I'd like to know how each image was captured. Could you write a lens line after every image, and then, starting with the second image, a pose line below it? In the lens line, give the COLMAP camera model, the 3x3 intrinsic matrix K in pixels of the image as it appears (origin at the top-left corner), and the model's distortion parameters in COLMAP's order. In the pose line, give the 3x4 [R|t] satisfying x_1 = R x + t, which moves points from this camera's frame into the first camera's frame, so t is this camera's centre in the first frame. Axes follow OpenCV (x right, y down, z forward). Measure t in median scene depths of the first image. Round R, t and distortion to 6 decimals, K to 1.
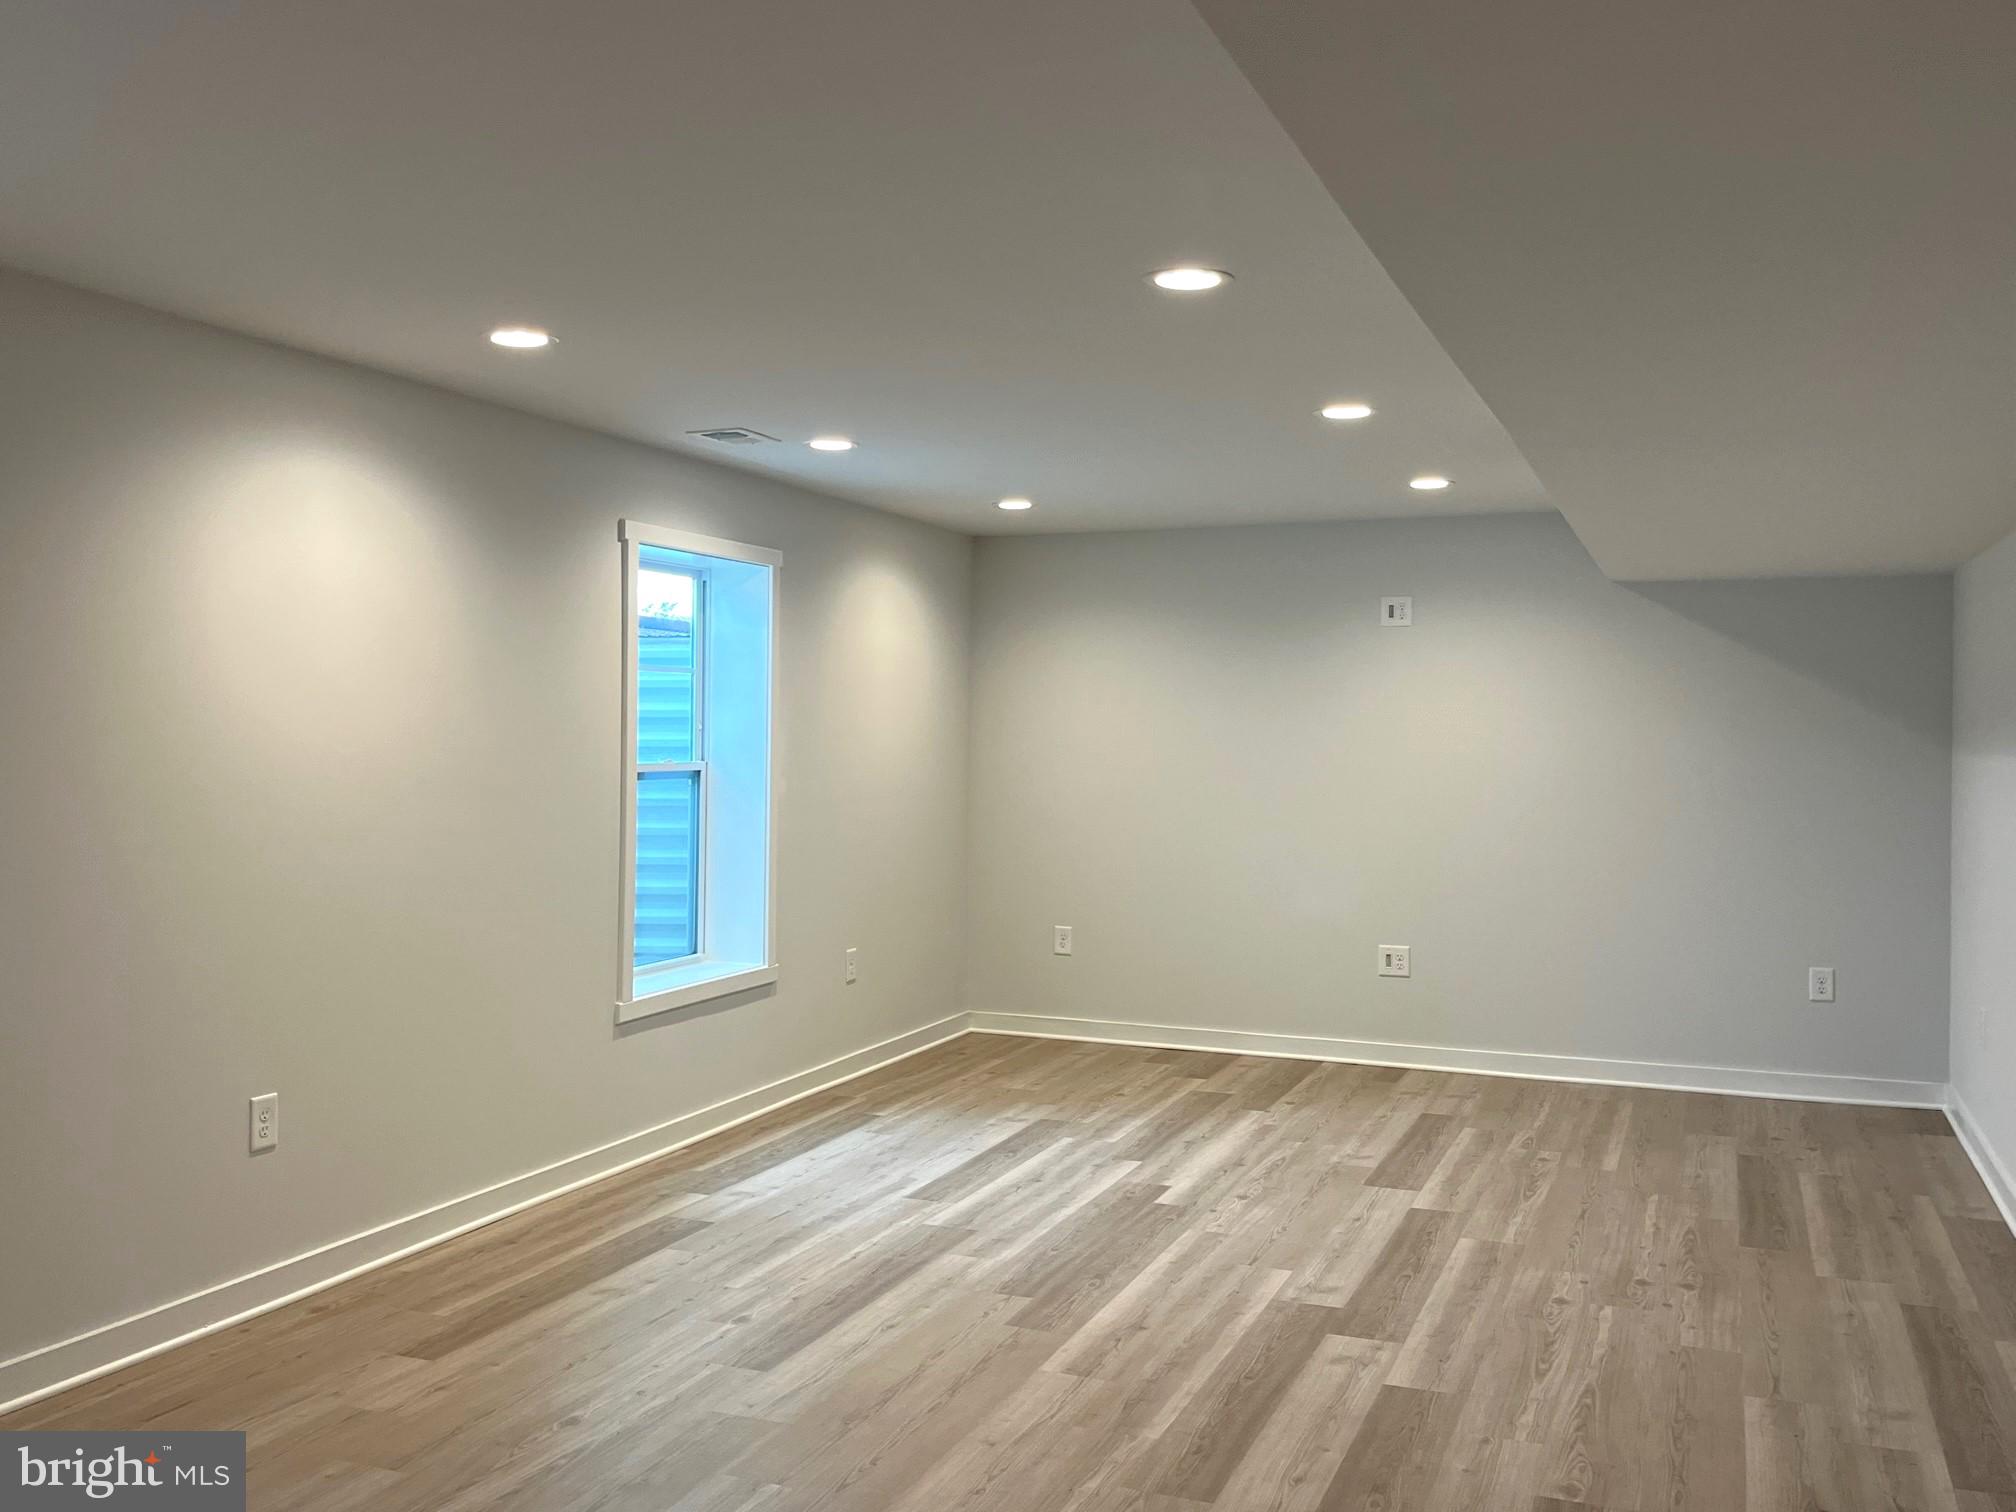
lens RADIAL K [[1788.1, 0, 989.4], [0, 1788.1, 737.8], [0, 0, 1]] dist [0.057230, -0.069141]
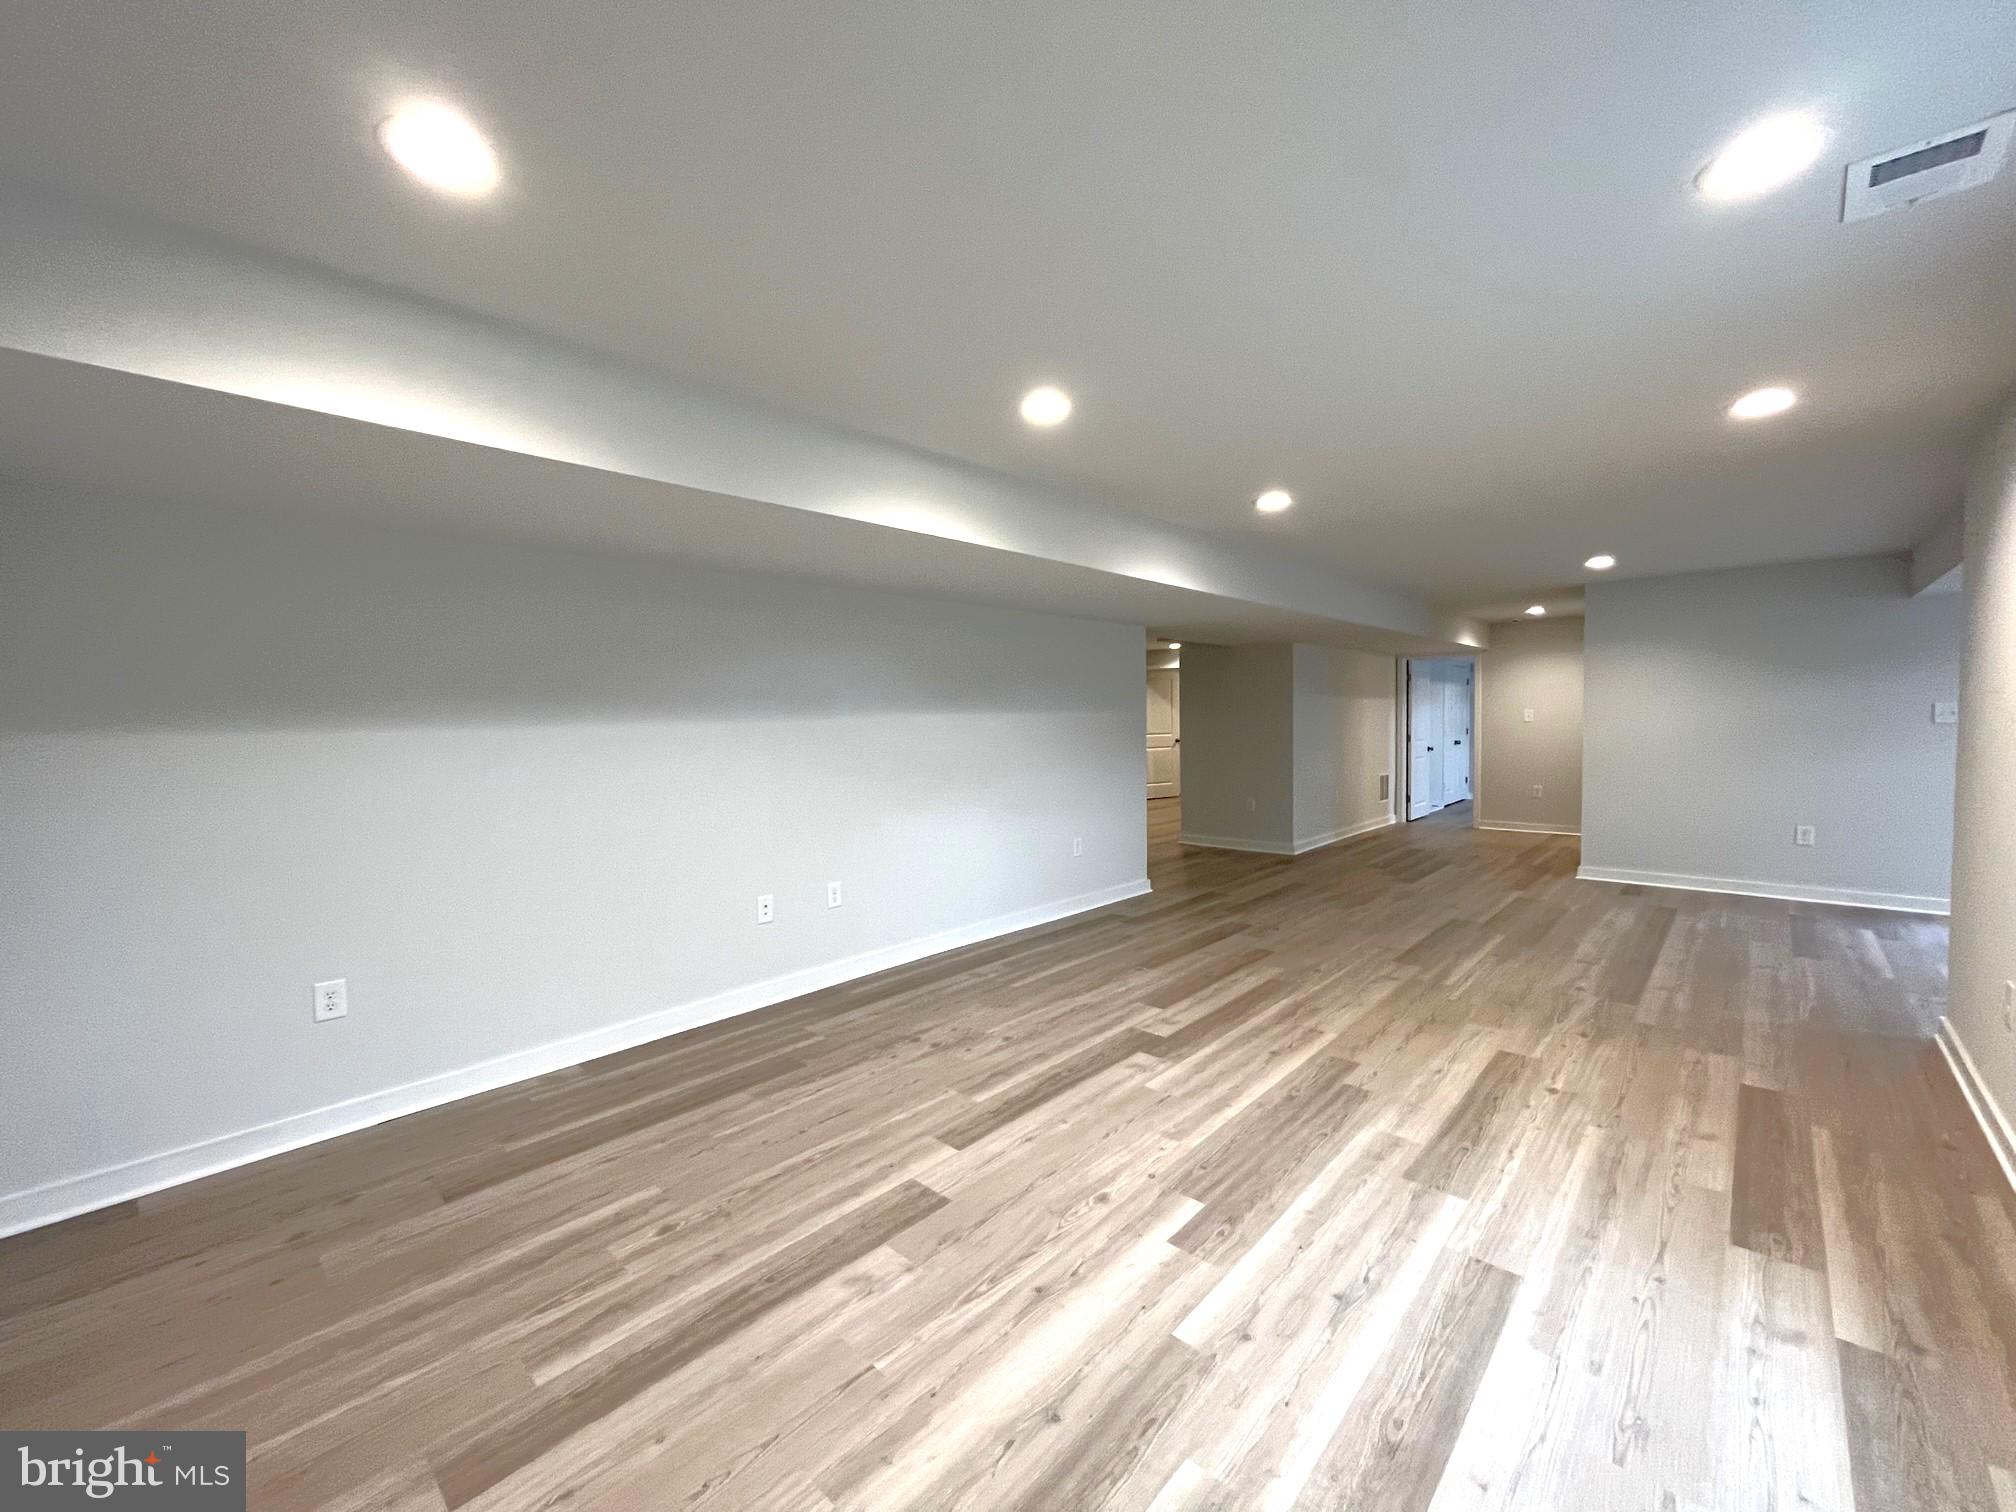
lens RADIAL K [[822.1, 0, 1004.6], [0, 822.1, 736.9], [0, 0, 1]] dist [-0.003751, 0.000729]
pose [[-0.936681, -0.001980, 0.350177, 0.043814], [0.009473, 0.999475, 0.030991, 0.003834], [-0.350055, 0.032346, -0.936171, 1.541730]]
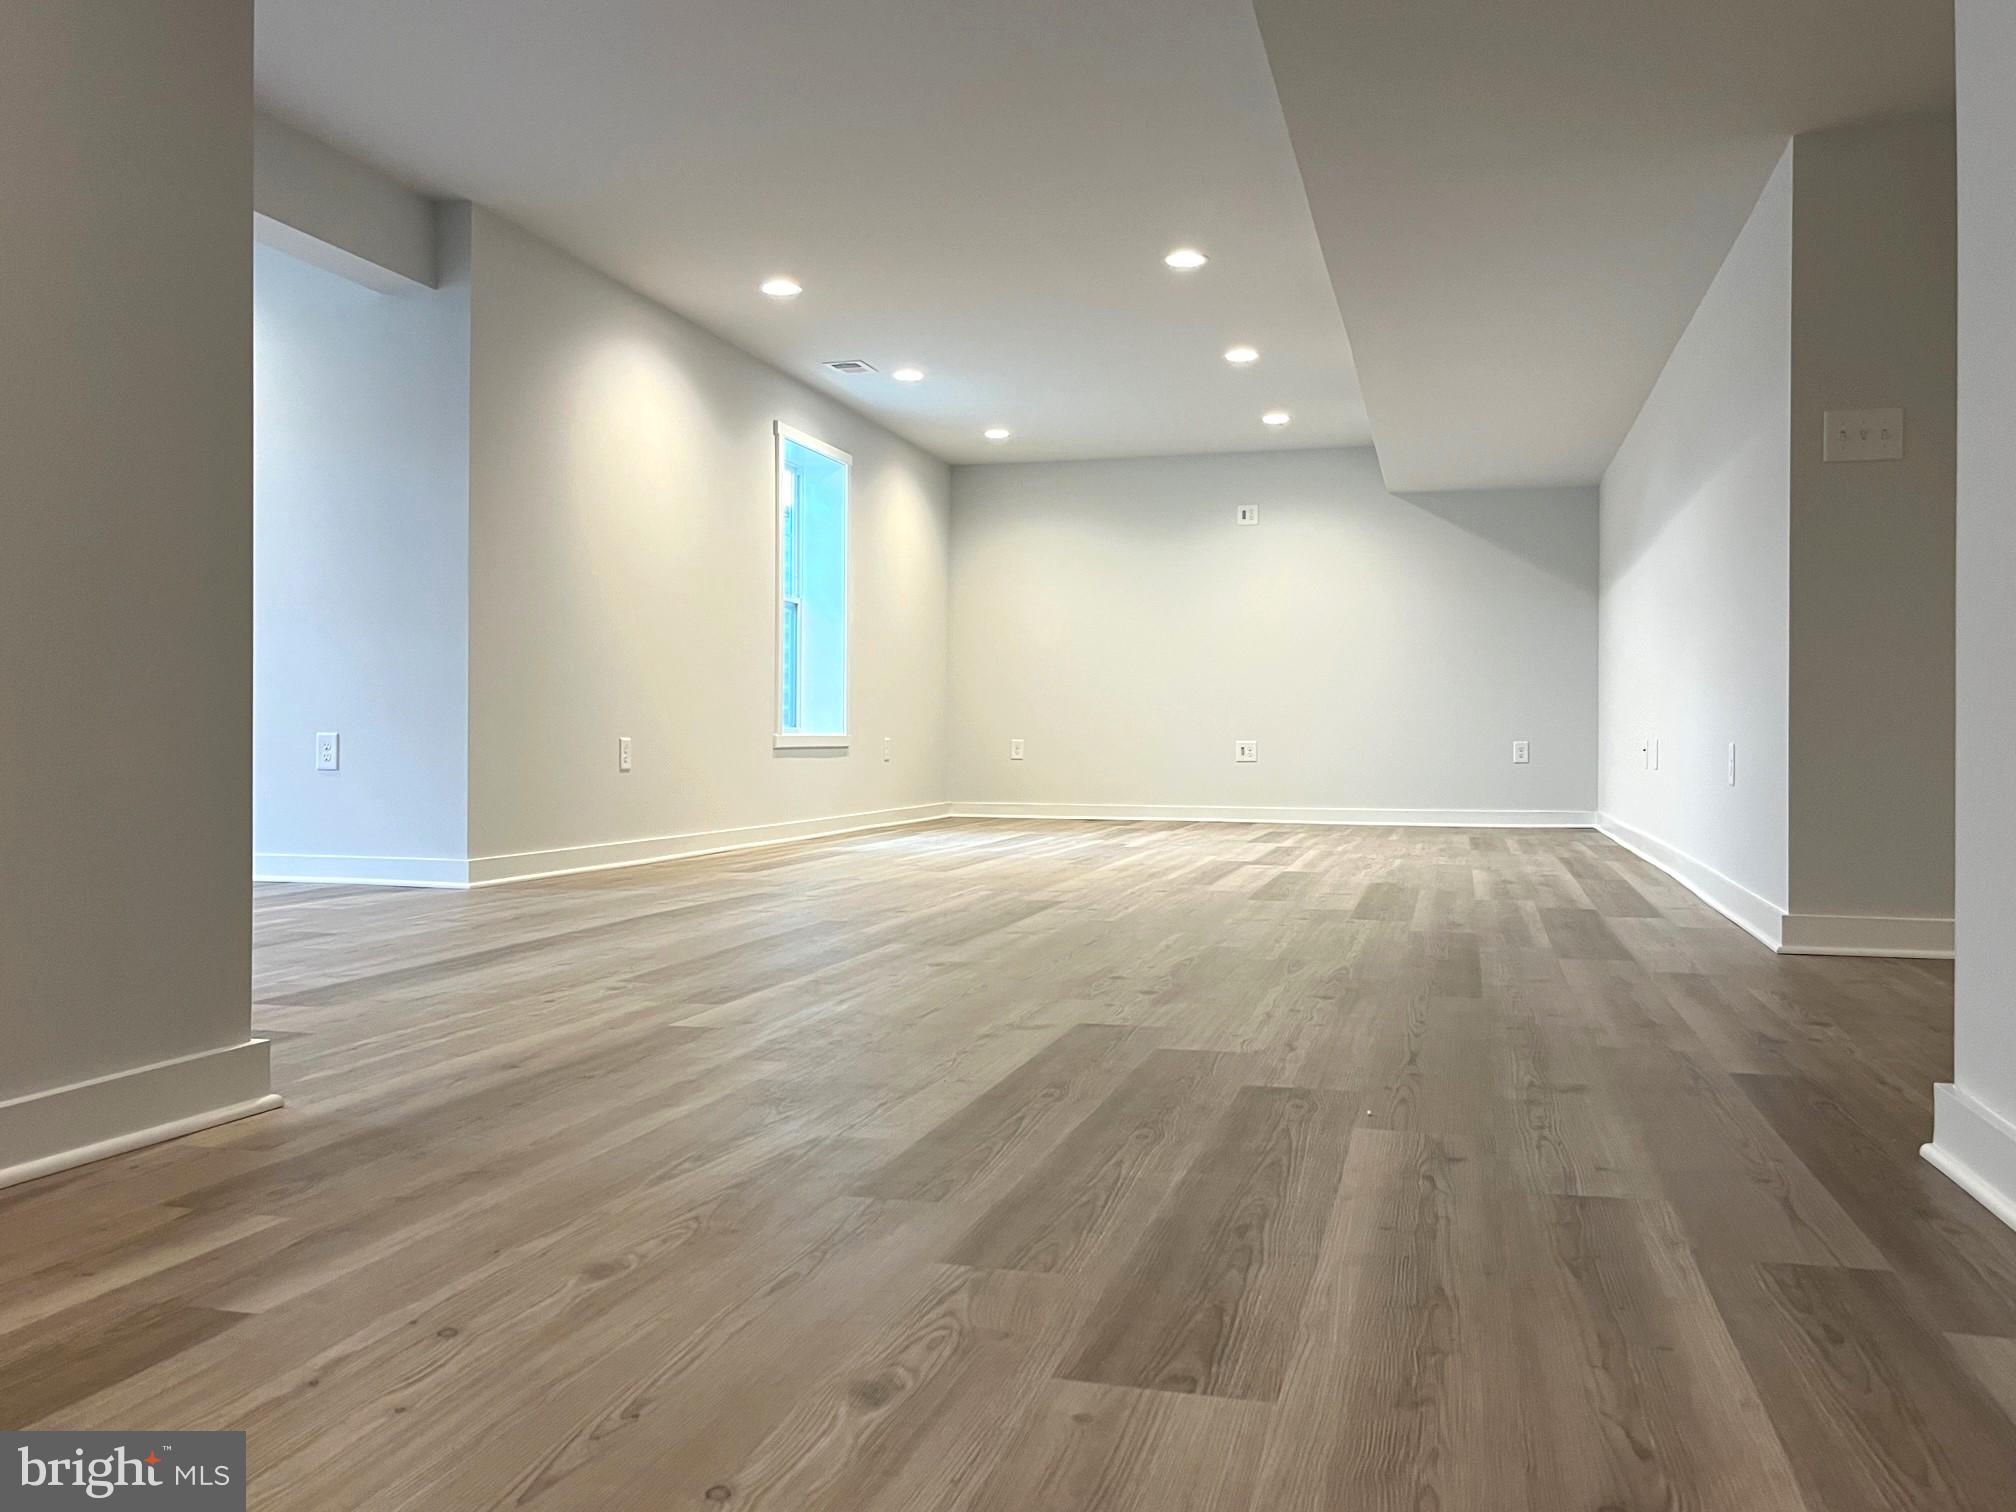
lens RADIAL K [[1637.3, 0, 1005.3], [0, 1637.3, 751.4], [0, 0, 1]] dist [0.052760, -0.027368]
pose [[0.992894, -0.005695, 0.118869, -0.203162], [0.005000, 0.999969, 0.006145, 0.176662], [-0.118901, -0.005507, 0.992891, -0.485967]]
